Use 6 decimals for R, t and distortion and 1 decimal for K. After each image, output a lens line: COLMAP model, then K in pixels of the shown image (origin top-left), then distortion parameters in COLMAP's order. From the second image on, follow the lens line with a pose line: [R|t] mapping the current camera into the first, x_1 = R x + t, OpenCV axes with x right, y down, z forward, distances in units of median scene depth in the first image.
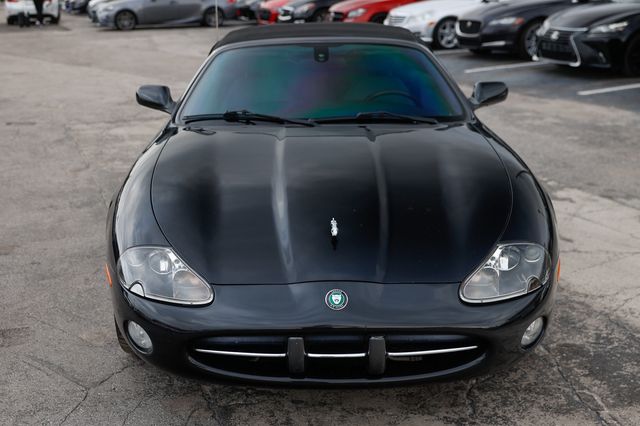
lens RADIAL K [[822.8, 0, 303.7], [0, 822.8, 220.9], [0, 0, 1]] dist [0.088579, 0.000000]
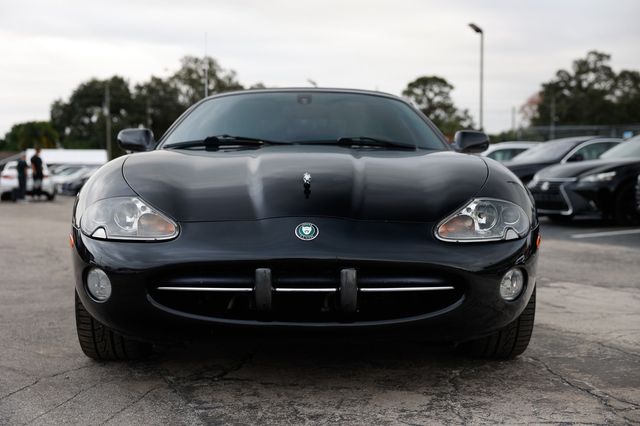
lens RADIAL K [[850.7, 0, 319.1], [0, 850.7, 212.3], [0, 0, 1]] dist [0.115234, 0.000000]
pose [[0.999687, 0.015330, 0.019796, 0.027555], [-0.009986, 0.969157, -0.246241, 0.255935], [-0.022960, 0.245966, 0.969006, 0.022887]]
